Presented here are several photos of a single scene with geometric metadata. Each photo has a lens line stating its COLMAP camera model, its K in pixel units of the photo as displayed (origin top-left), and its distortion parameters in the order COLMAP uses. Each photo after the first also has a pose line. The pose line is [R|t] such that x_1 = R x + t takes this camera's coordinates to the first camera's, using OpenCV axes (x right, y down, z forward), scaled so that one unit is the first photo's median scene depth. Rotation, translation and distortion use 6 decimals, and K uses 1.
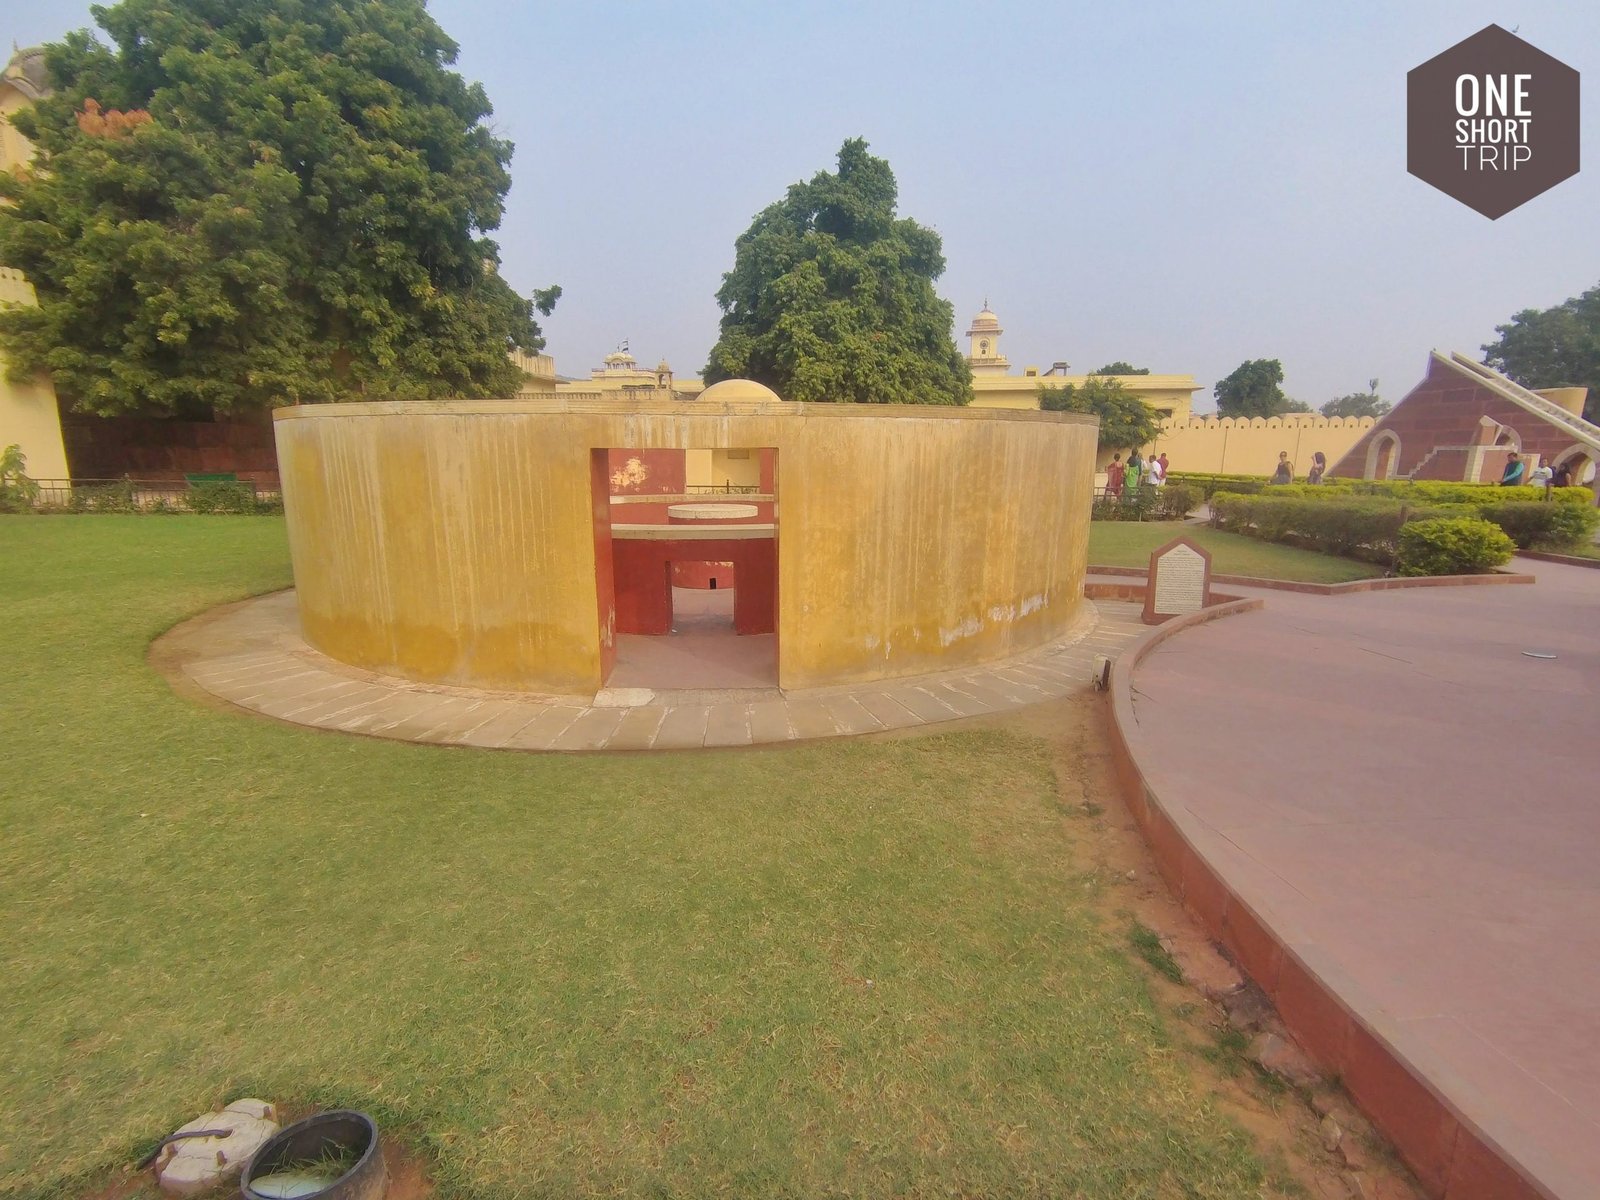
lens RADIAL K [[828.2, 0, 796.8], [0, 828.2, 633.7], [0, 0, 1]] dist [-0.018400, 0.022733]
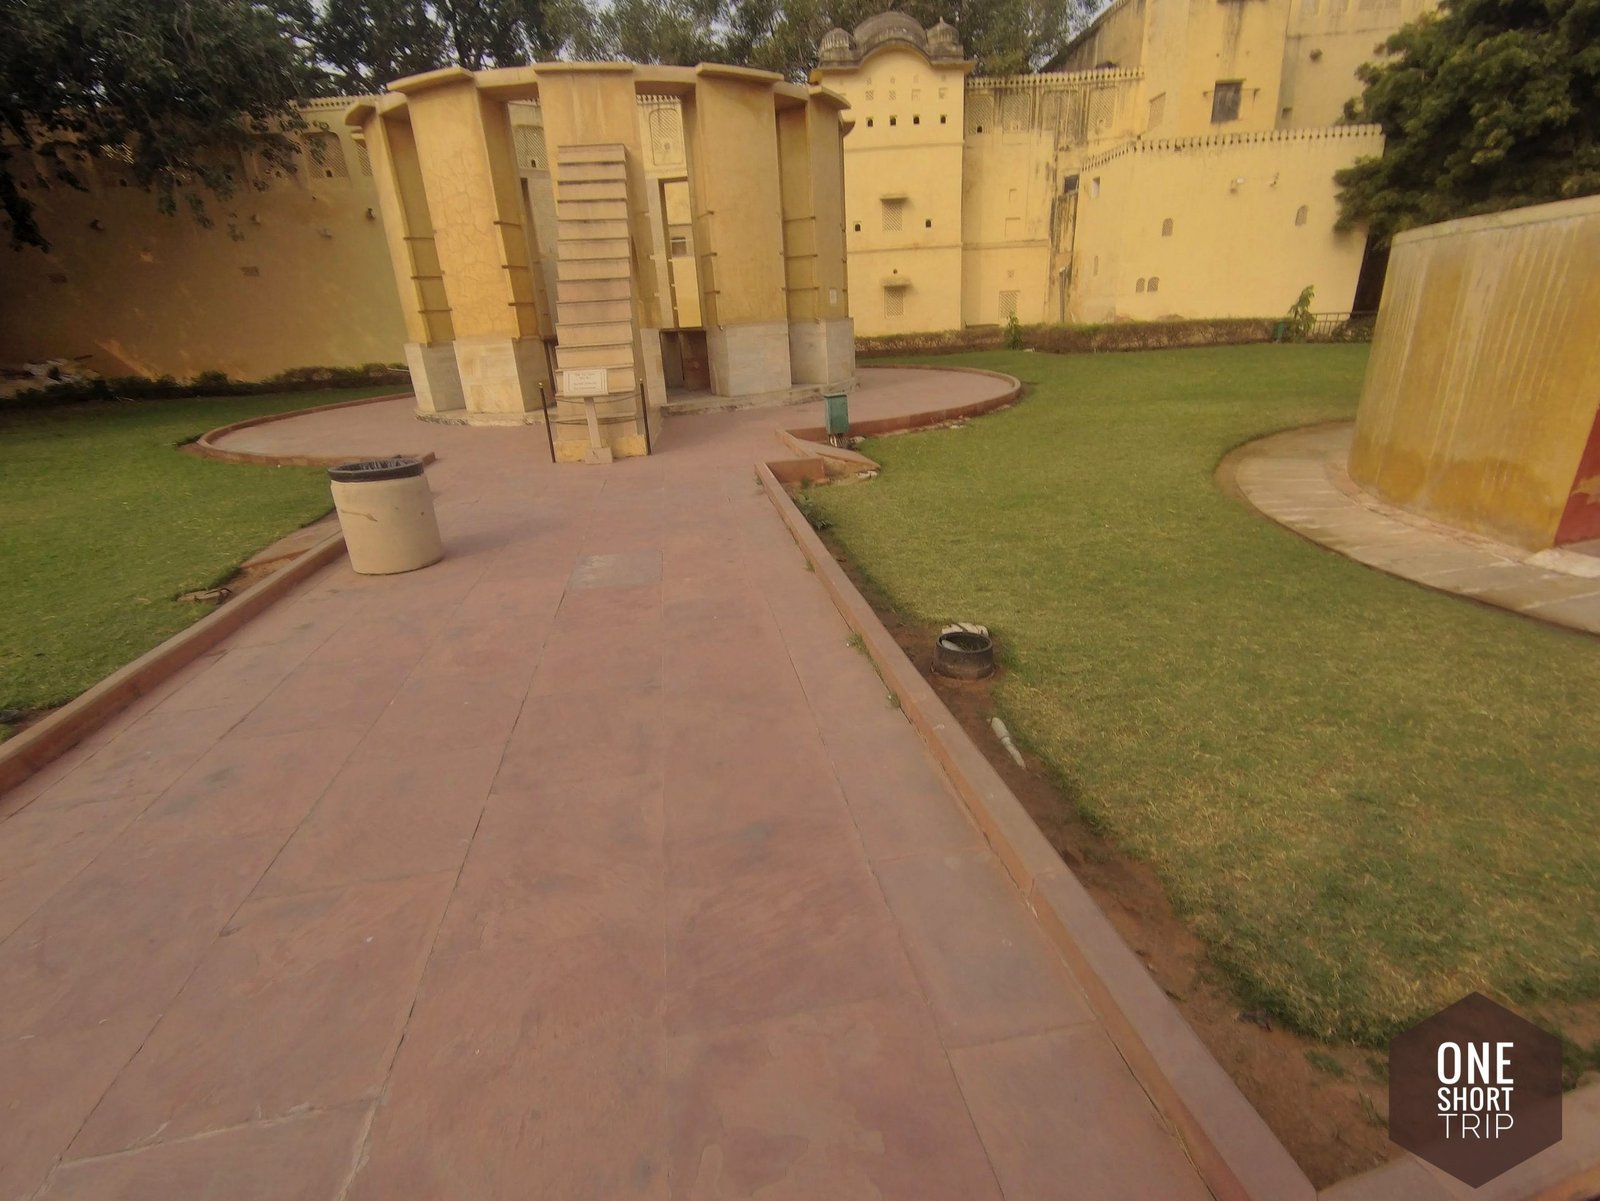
lens RADIAL K [[828.2, 0, 796.8], [0, 828.2, 634.2], [0, 0, 1]] dist [-0.018400, 0.022733]
pose [[0.168738, 0.333284, -0.927604, 0.472460], [-0.154333, 0.938424, 0.309098, 0.004491], [0.973503, 0.091003, 0.209784, 0.043922]]
